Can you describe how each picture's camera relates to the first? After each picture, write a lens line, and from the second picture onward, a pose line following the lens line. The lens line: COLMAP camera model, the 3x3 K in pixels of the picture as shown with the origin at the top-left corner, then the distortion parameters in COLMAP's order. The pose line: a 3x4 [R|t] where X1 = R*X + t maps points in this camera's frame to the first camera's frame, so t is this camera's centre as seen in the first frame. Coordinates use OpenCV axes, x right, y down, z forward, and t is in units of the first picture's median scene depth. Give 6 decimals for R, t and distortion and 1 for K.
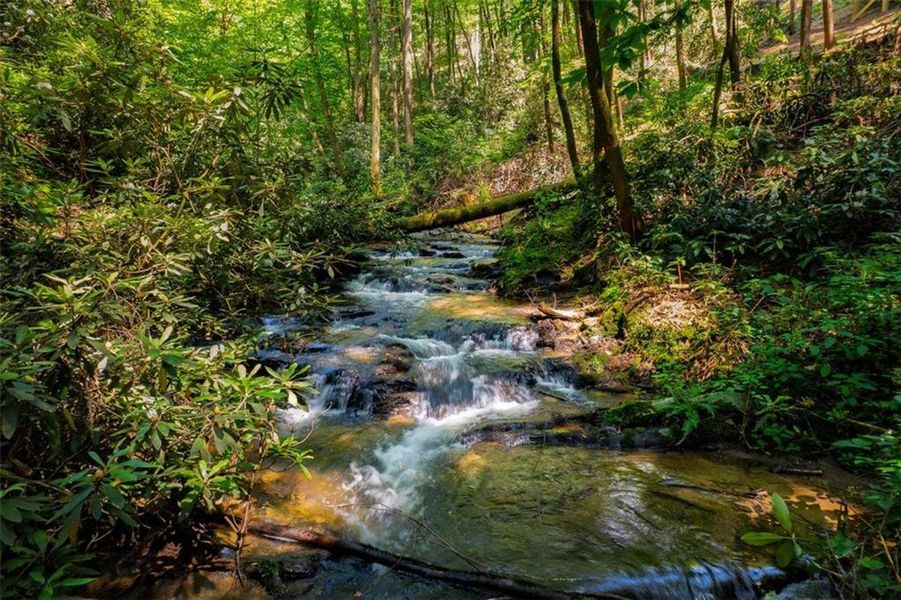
lens RADIAL K [[580.5, 0, 448.2], [0, 580.5, 296.5], [0, 0, 1]] dist [-0.070549, 0.065010]
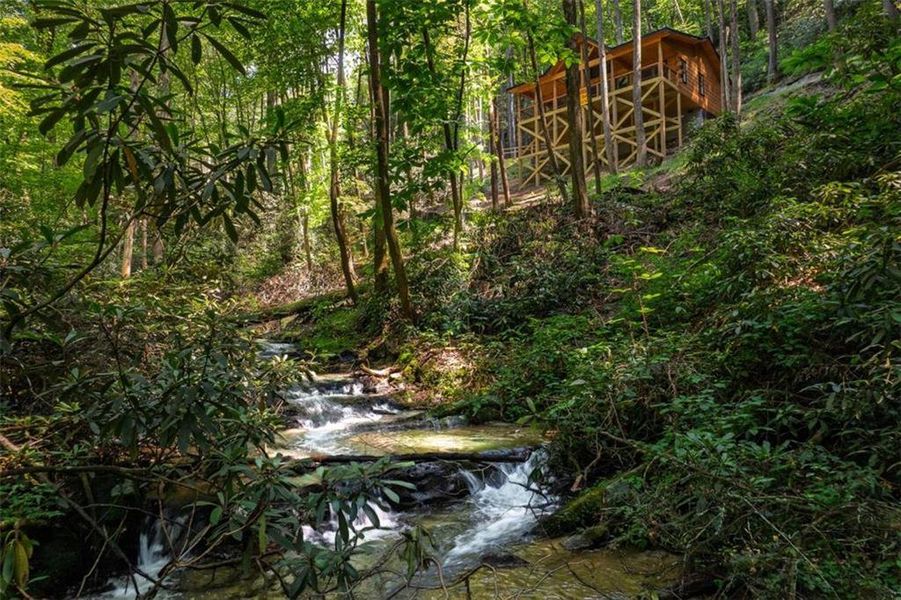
lens RADIAL K [[580.5, 0, 448.2], [0, 580.5, 296.5], [0, 0, 1]] dist [-0.070549, 0.065010]
pose [[0.891836, 0.027444, 0.451526, -0.320843], [0.069067, 0.978194, -0.195875, 0.152445], [-0.447056, 0.205874, 0.870492, -0.403208]]
